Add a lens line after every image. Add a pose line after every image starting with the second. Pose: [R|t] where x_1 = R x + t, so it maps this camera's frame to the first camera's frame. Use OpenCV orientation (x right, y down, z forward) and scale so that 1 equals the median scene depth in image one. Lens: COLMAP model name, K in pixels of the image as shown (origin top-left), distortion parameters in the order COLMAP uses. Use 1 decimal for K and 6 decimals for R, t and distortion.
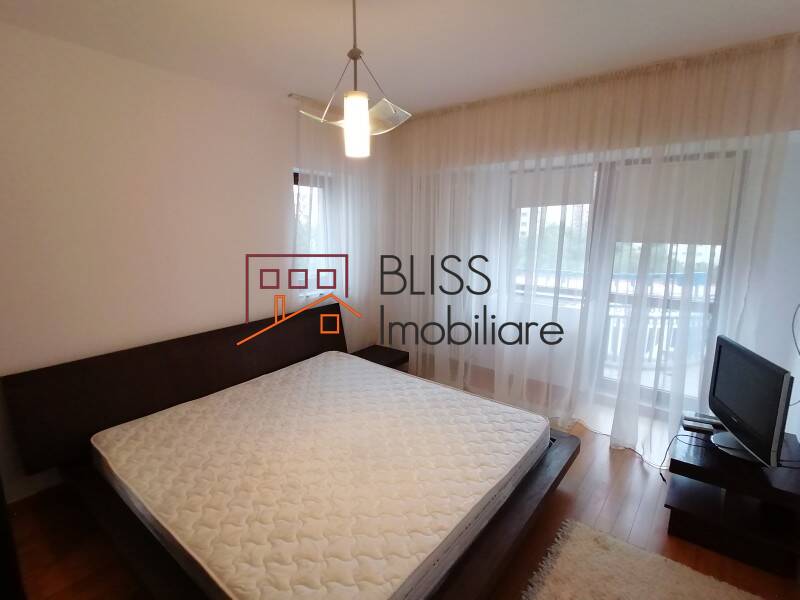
lens RADIAL K [[404.3, 0, 404.0], [0, 404.3, 300.1], [0, 0, 1]] dist [0.019957, -0.000394]
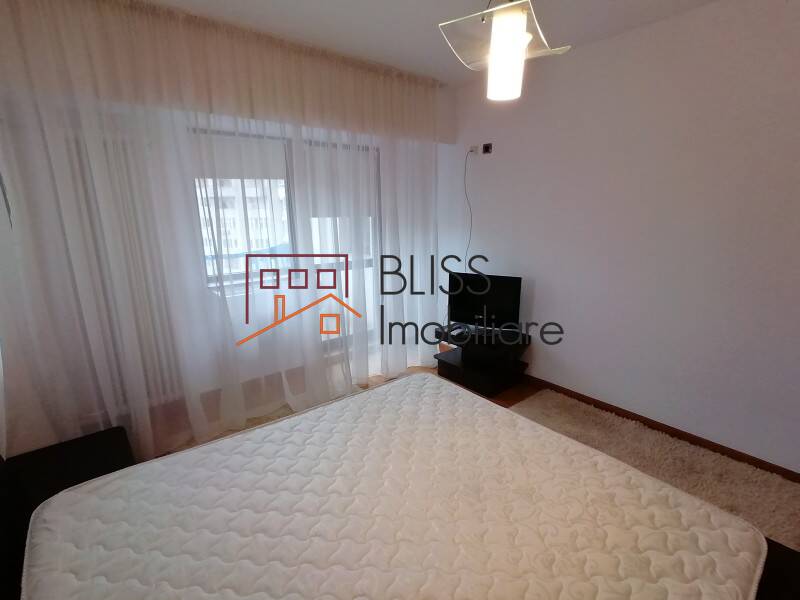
lens RADIAL K [[404.3, 0, 404.0], [0, 404.3, 300.1], [0, 0, 1]] dist [0.019957, -0.000394]
pose [[0.191510, -0.242234, 0.951129, -0.707075], [0.188173, 0.960151, 0.206643, -0.154665], [-0.963283, 0.139403, 0.229460, 0.790543]]
